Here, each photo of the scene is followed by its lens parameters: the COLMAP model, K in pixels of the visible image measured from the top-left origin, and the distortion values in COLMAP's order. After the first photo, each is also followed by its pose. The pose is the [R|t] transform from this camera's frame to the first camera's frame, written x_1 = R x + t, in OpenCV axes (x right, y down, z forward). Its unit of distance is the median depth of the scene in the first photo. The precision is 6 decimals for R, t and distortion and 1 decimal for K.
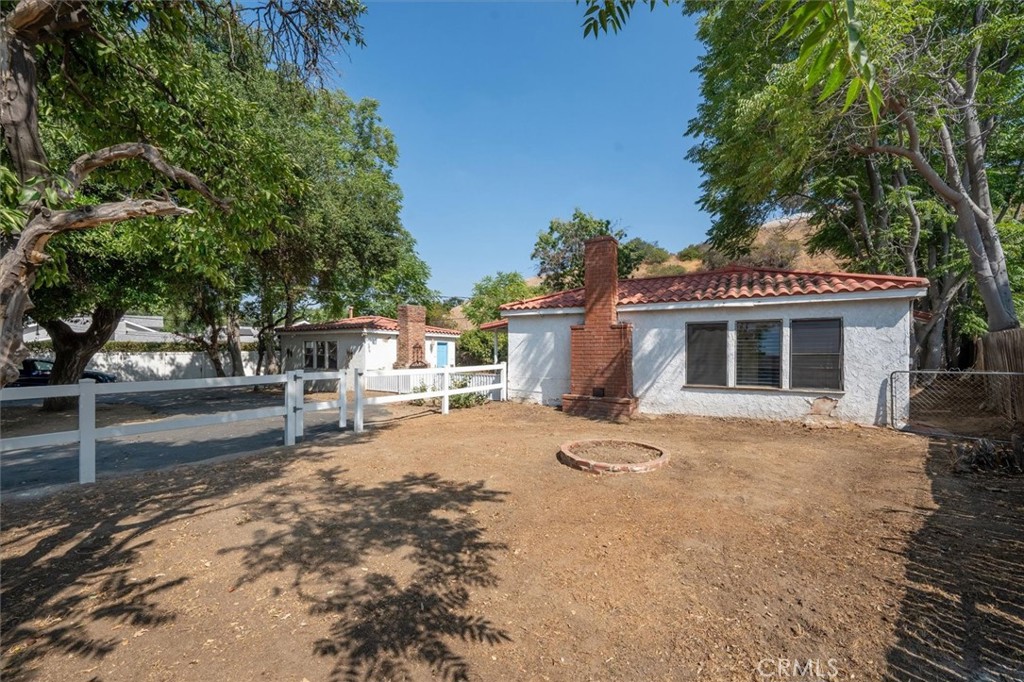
lens RADIAL K [[502.5, 0, 512.0], [0, 502.5, 341.0], [0, 0, 1]] dist [0.001681, 0.001068]
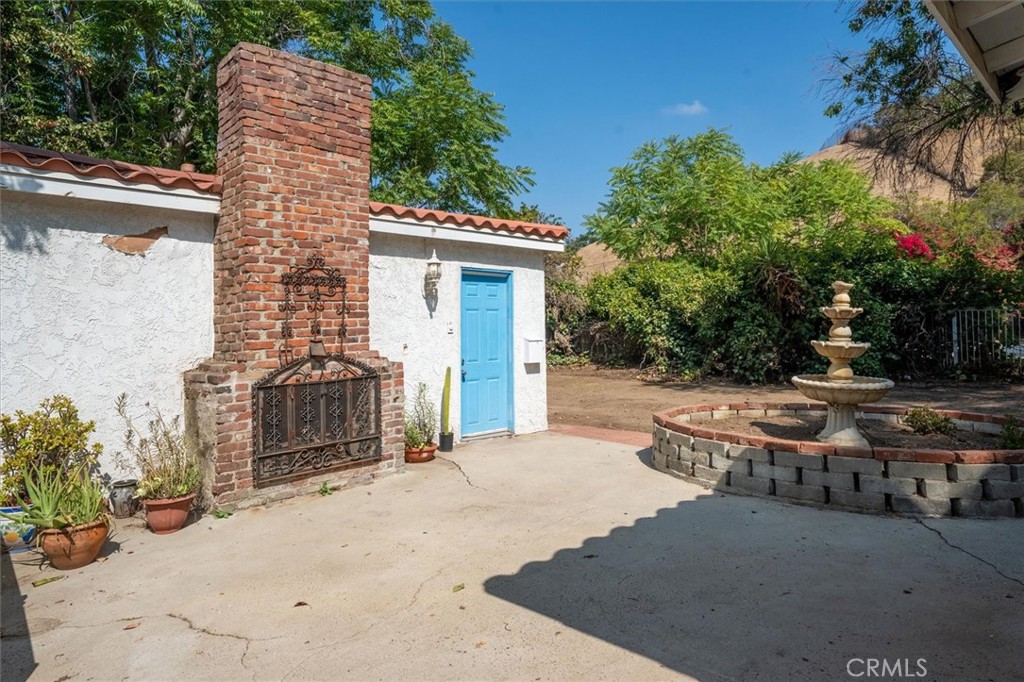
lens RADIAL K [[612.1, 0, 512.0], [0, 612.1, 341.0], [0, 0, 1]] dist [0.023516, -0.000180]
pose [[0.968446, -0.019225, -0.248482, -0.088064], [0.028223, 0.999067, 0.032699, 0.042164], [0.247621, -0.038680, 0.968085, 1.134457]]
